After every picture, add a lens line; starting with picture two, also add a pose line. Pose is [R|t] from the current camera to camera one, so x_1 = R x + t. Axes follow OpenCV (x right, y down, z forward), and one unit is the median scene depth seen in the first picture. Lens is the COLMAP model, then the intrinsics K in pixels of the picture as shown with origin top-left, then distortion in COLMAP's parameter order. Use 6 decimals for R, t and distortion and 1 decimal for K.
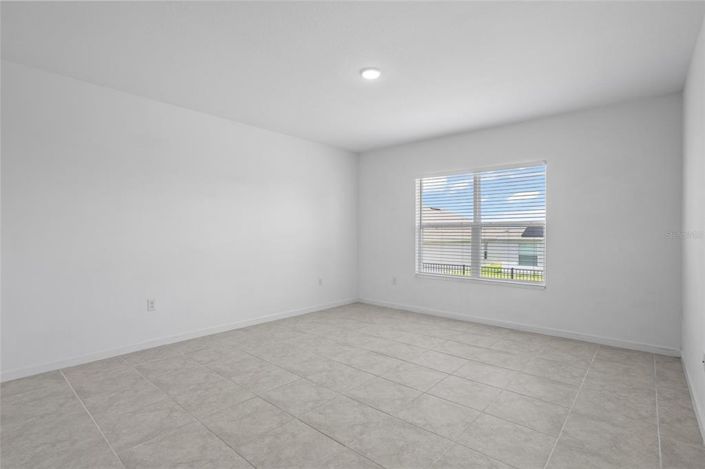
lens RADIAL K [[334.7, 0, 352.5], [0, 334.7, 234.5], [0, 0, 1]] dist [-0.046030, 0.028089]
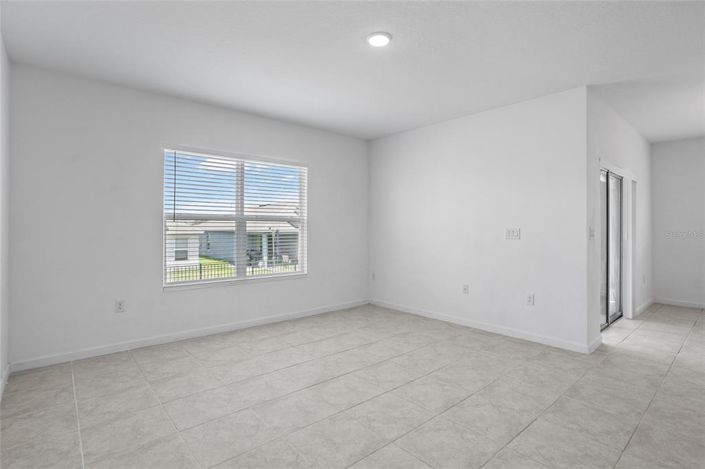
lens RADIAL K [[349.6, 0, 352.5], [0, 349.6, 234.5], [0, 0, 1]] dist [-0.026060, 0.000354]
pose [[0.140466, -0.018083, 0.989920, -0.759373], [0.001381, 0.999836, 0.018068, -0.001213], [-0.990084, -0.001170, 0.140468, 0.881667]]
